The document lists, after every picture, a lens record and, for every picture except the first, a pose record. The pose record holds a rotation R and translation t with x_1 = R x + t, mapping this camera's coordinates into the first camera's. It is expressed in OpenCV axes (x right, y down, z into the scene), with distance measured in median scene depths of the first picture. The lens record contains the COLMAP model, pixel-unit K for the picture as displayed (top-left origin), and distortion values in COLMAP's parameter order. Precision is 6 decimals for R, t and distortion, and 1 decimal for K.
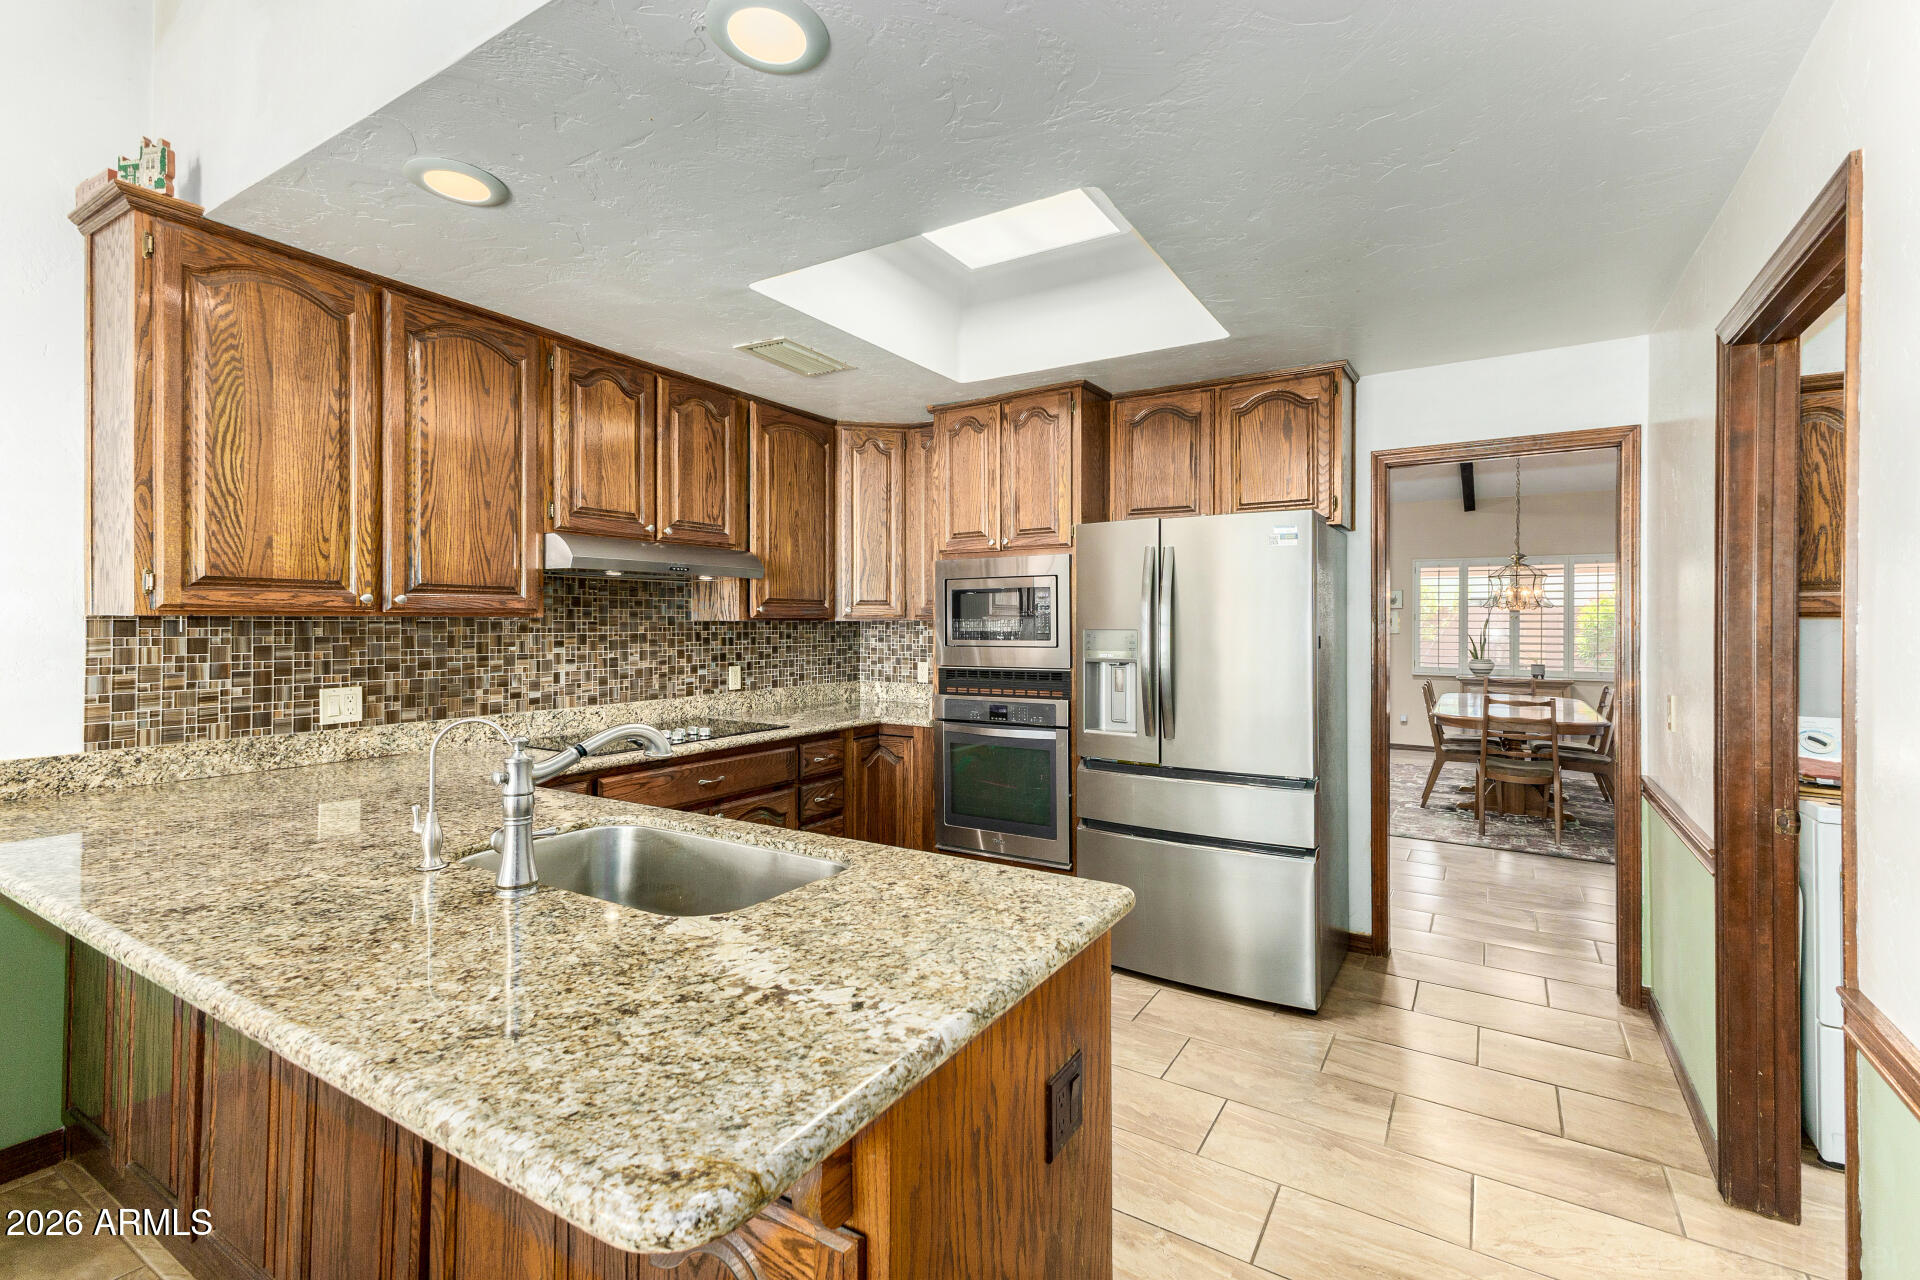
lens RADIAL K [[829.9, 0, 948.5], [0, 829.9, 629.6], [0, 0, 1]] dist [0.011570, 0.000027]
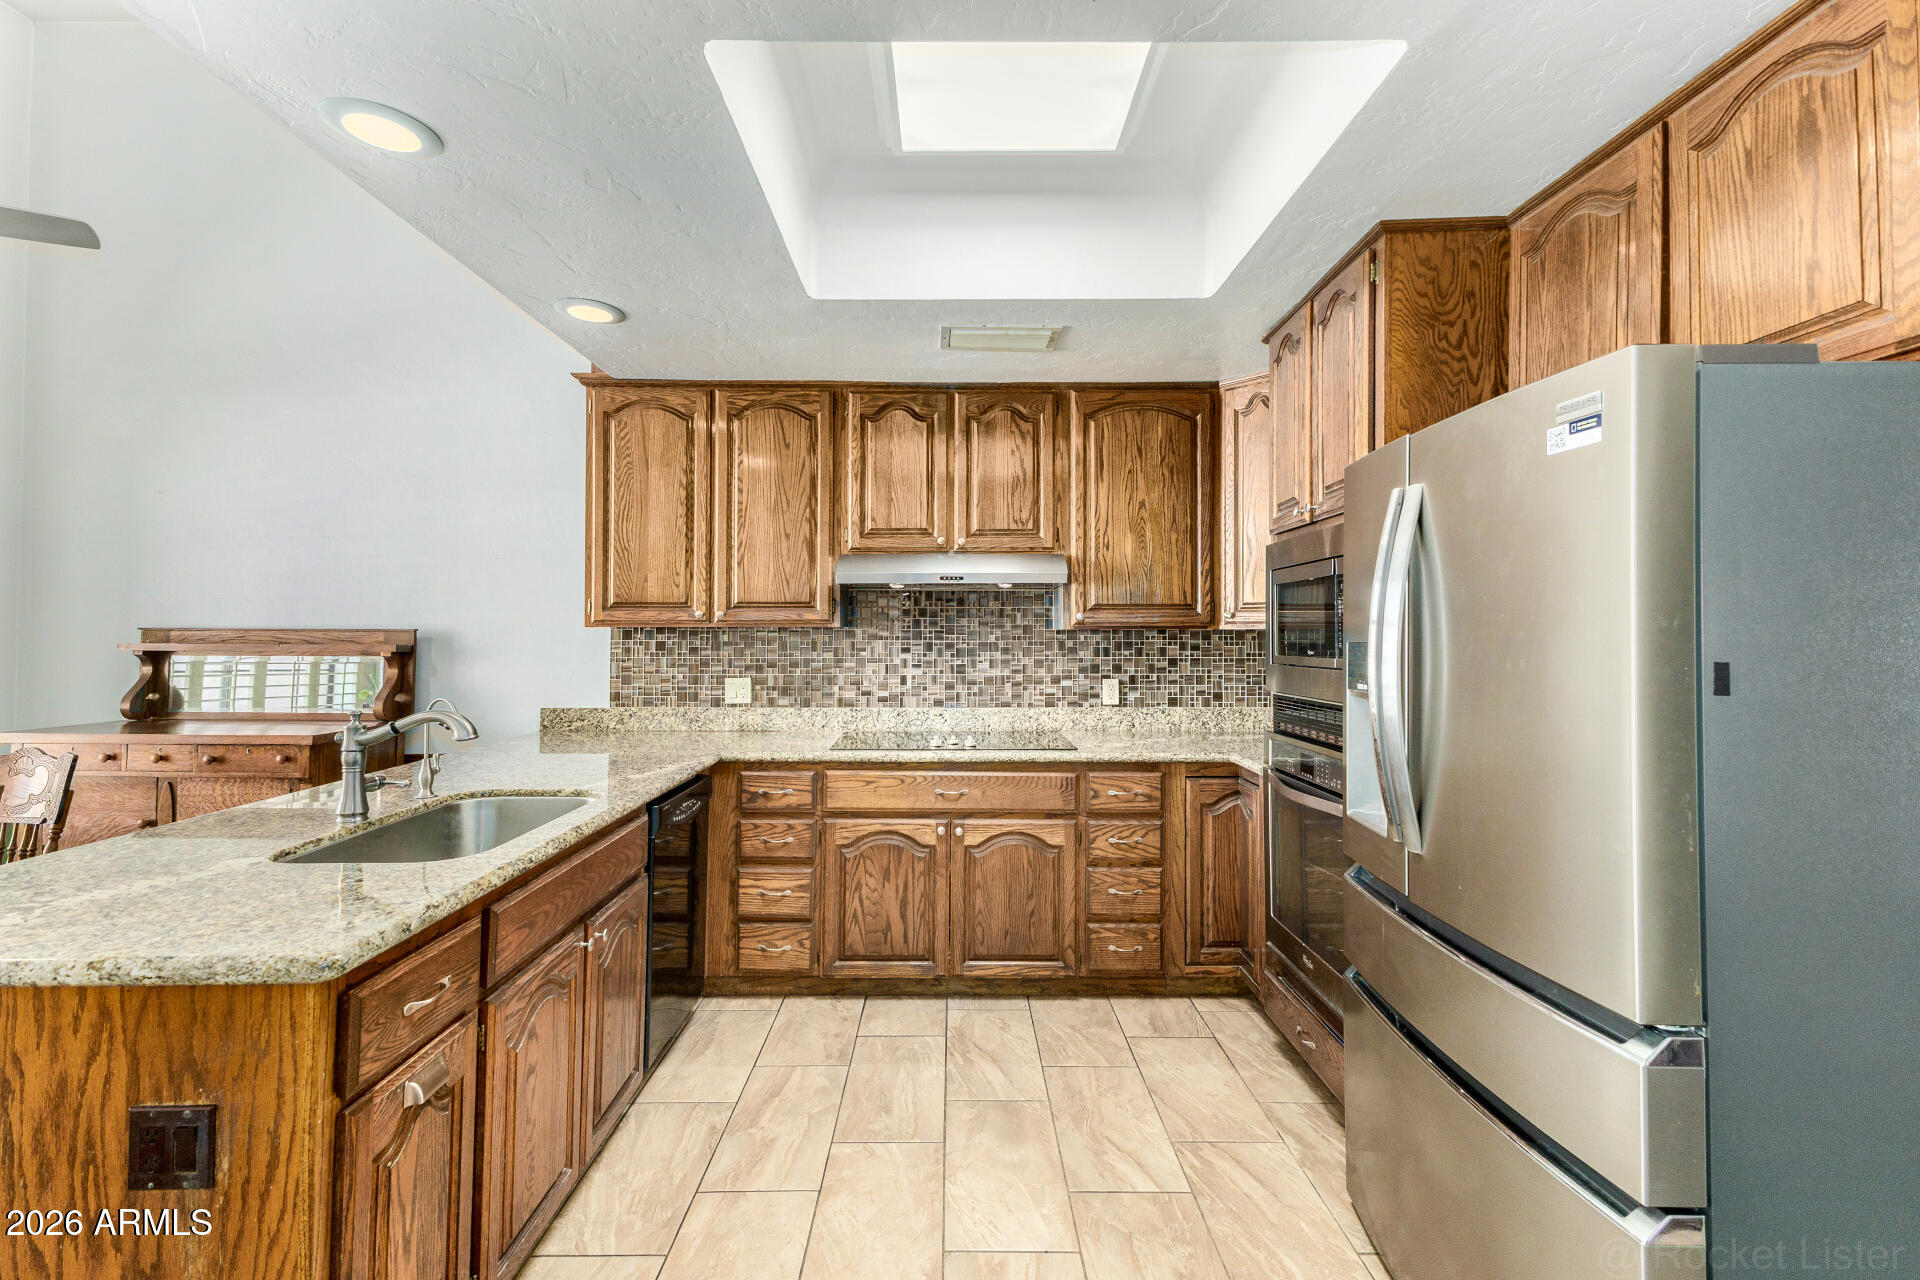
lens RADIAL K [[829.9, 0, 948.5], [0, 829.9, 629.6], [0, 0, 1]] dist [0.011570, 0.000027]
pose [[0.548476, -0.002405, -0.836163, 0.543024], [-0.006918, 0.999949, -0.007413, -0.003204], [0.836138, 0.009850, 0.548431, 0.460937]]
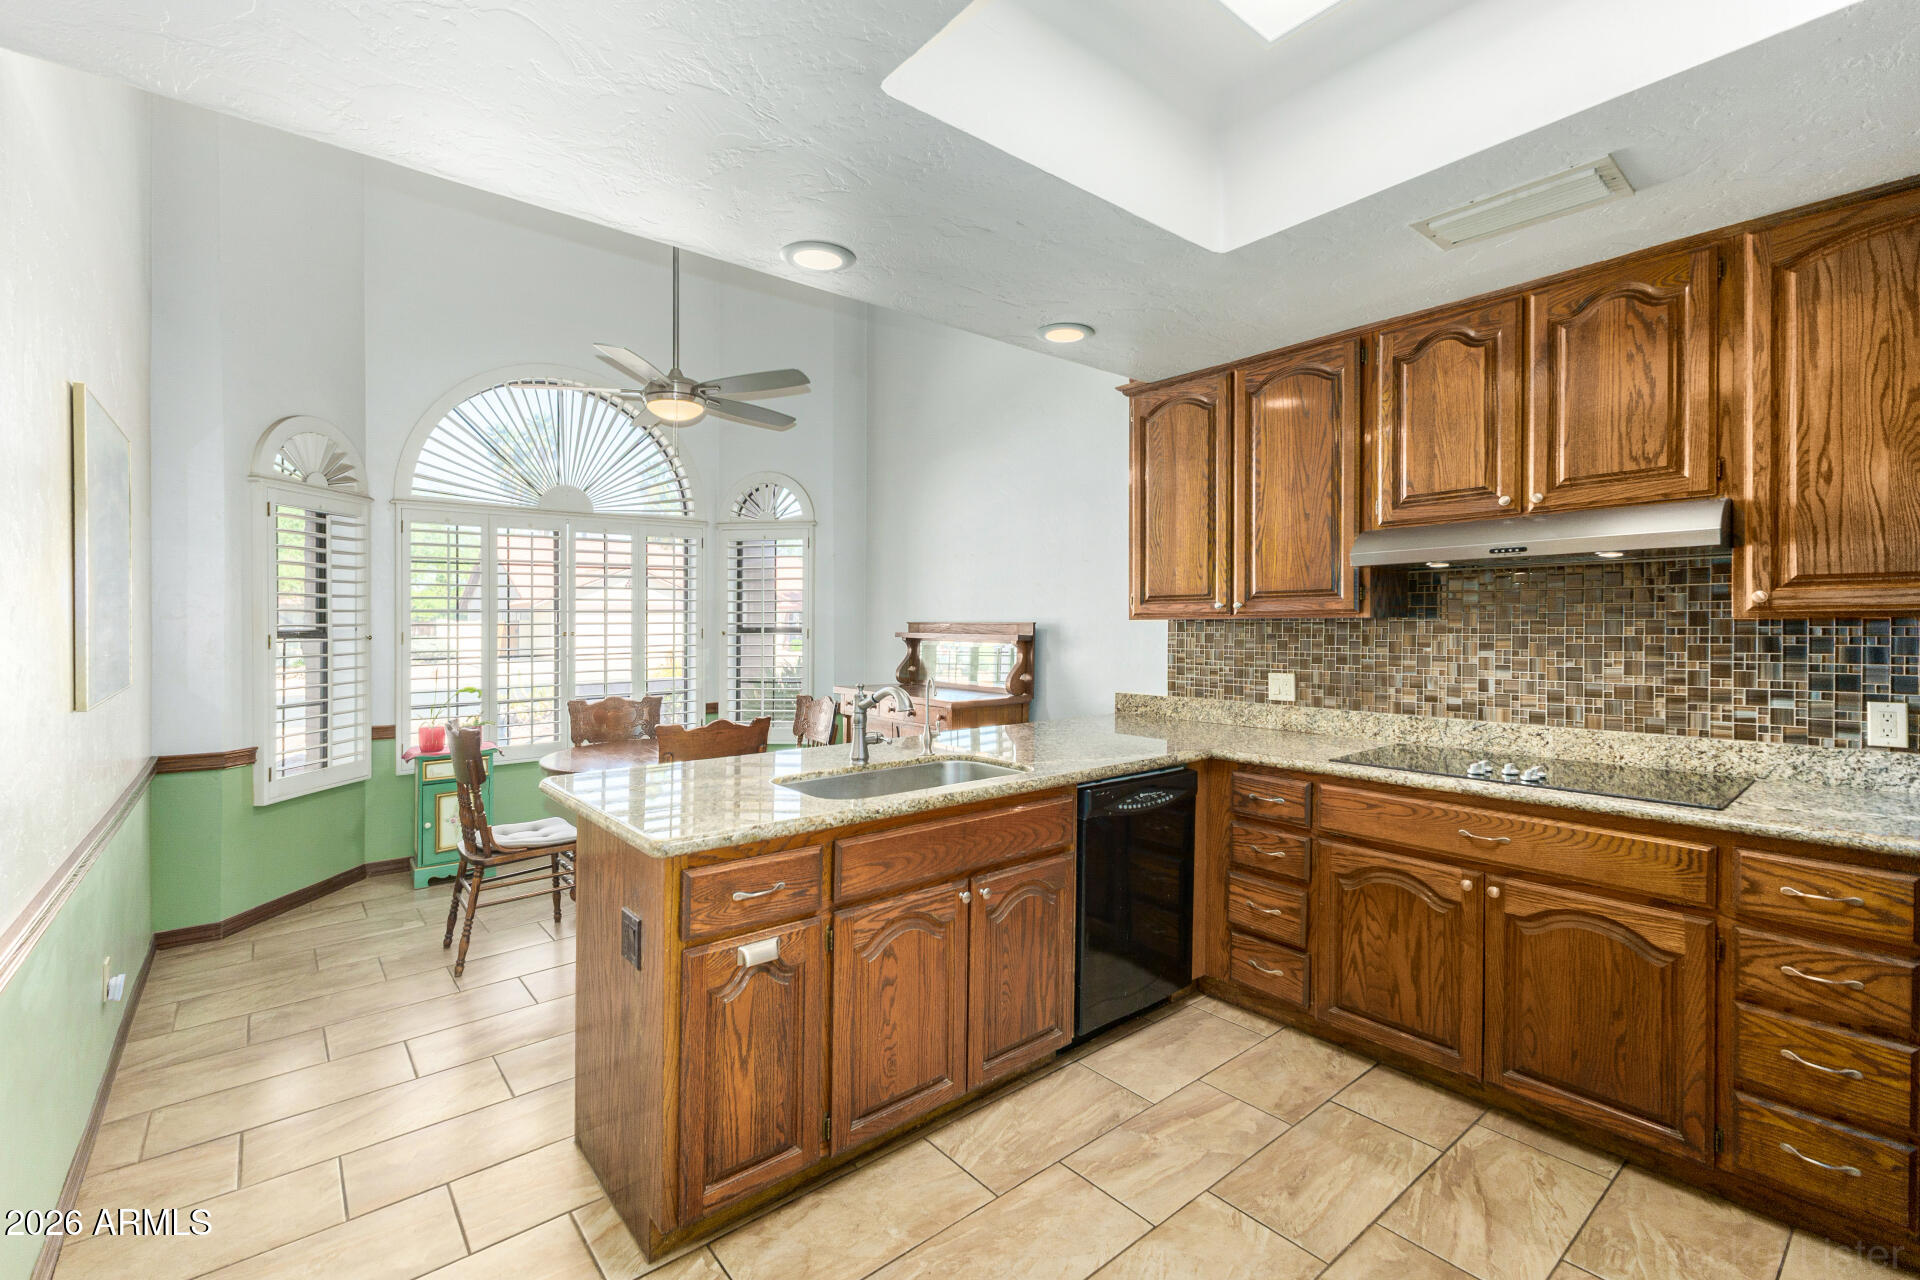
lens RADIAL K [[817.8, 0, 969.6], [0, 817.8, 629.8], [0, 0, 1]] dist [0.010576, -0.004695]
pose [[-0.283920, 0.007706, -0.958817, 0.547610], [-0.003133, 0.999955, 0.008965, -0.007083], [0.958843, 0.005549, -0.283883, 0.776428]]
